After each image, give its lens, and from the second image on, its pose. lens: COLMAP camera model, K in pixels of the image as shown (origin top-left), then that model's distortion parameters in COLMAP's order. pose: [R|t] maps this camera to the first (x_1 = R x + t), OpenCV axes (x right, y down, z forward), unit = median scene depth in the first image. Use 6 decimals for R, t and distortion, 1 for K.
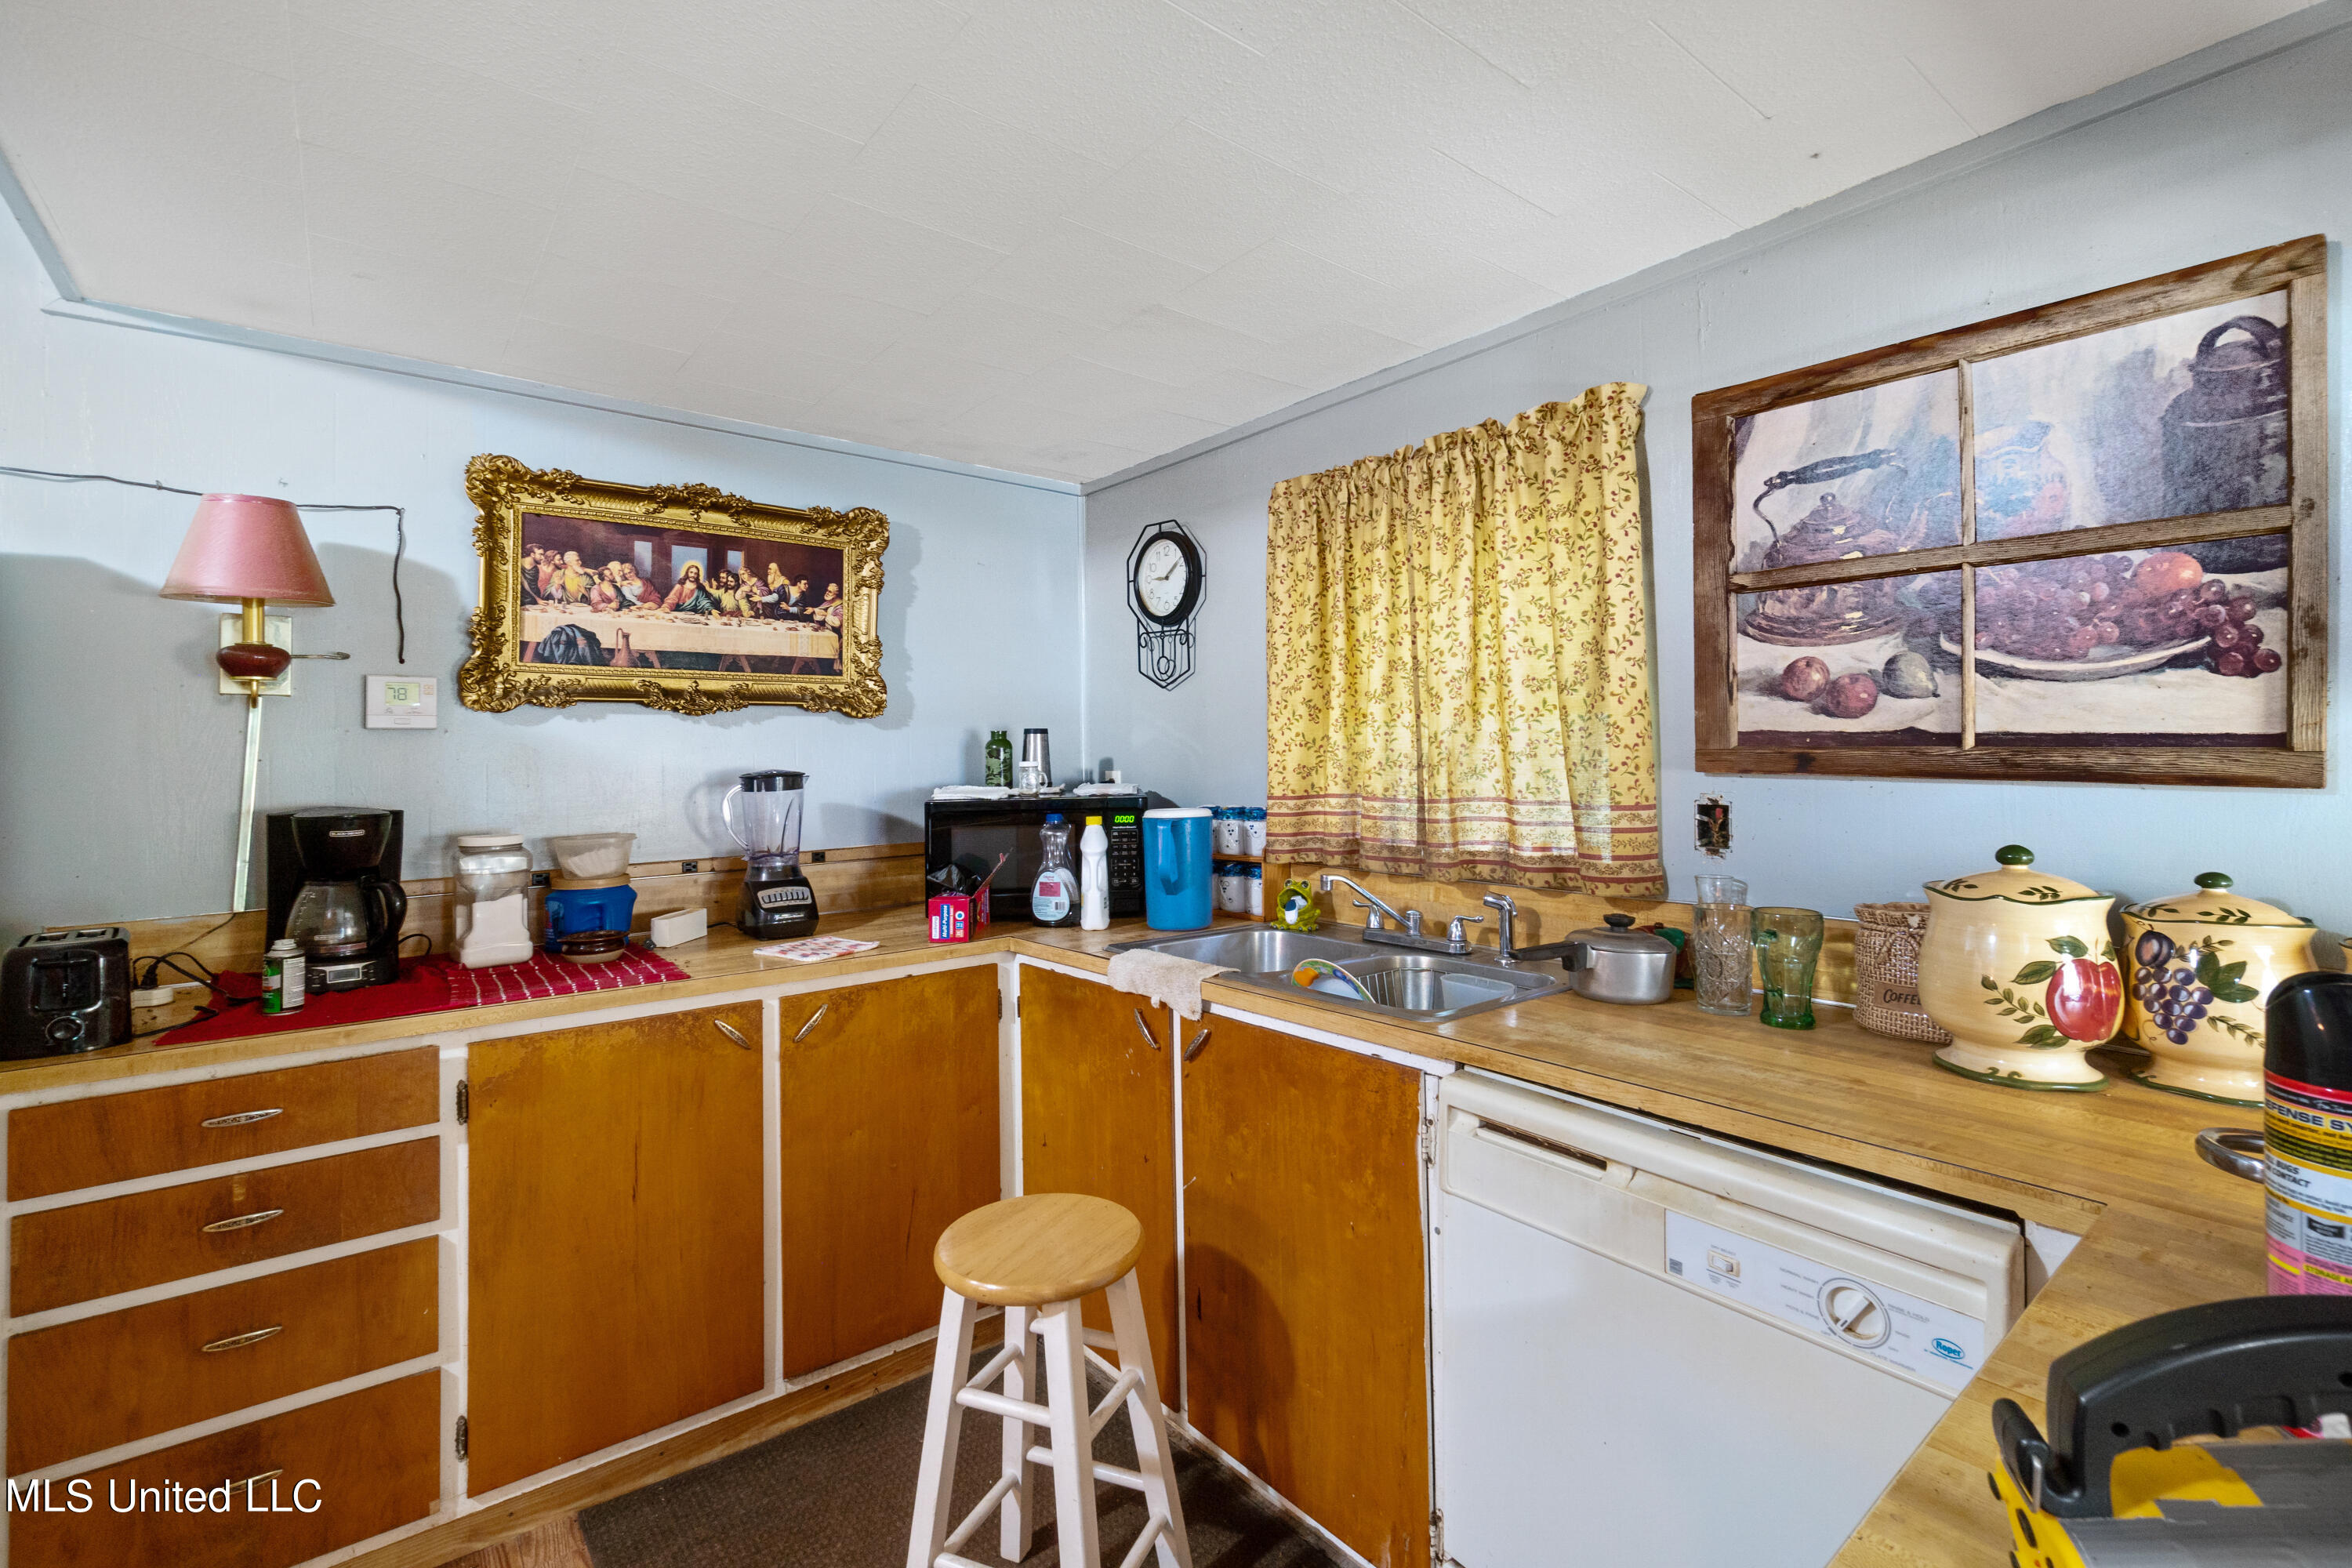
lens RADIAL K [[1009.9, 0, 1180.2], [0, 1009.9, 716.5], [0, 0, 1]] dist [-0.010456, 0.002906]
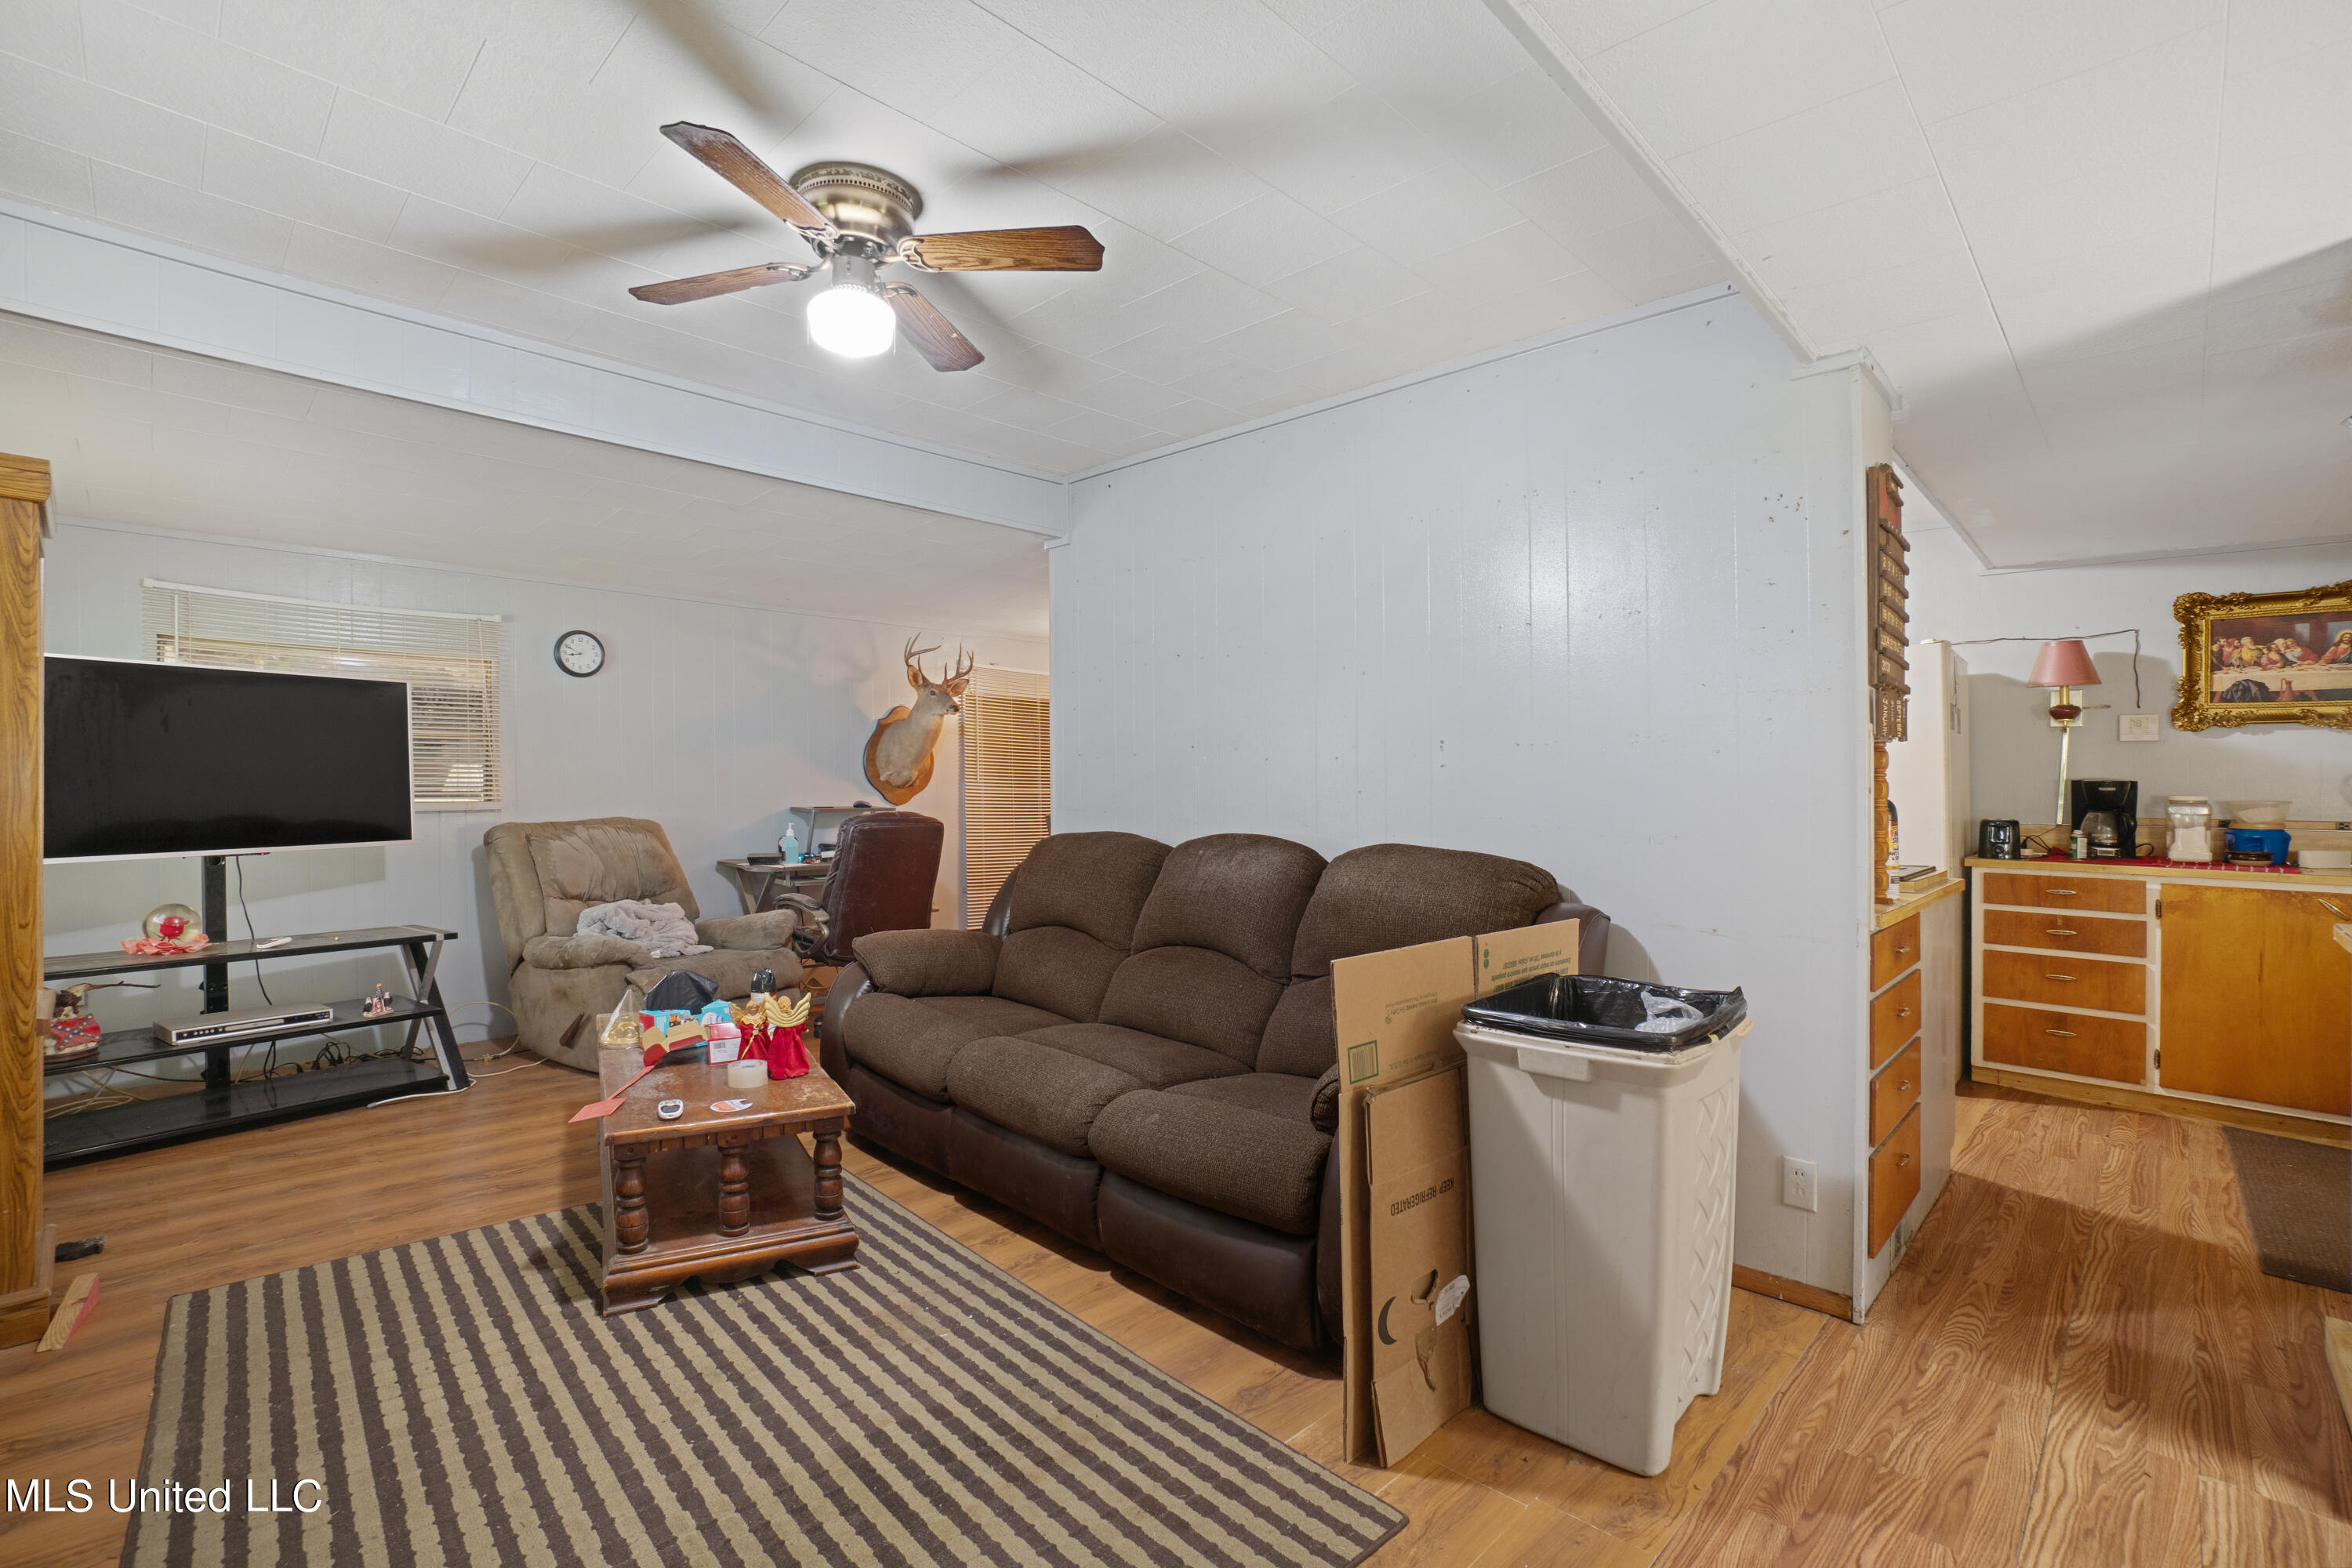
lens RADIAL K [[1009.9, 0, 1165.0], [0, 1009.9, 776.8], [0, 0, 1]] dist [-0.010456, 0.002906]
pose [[0.091826, 0.014857, -0.995664, 1.039873], [0.019502, 0.999670, 0.016716, 0.012207], [0.995584, -0.020952, 0.091506, -1.117833]]
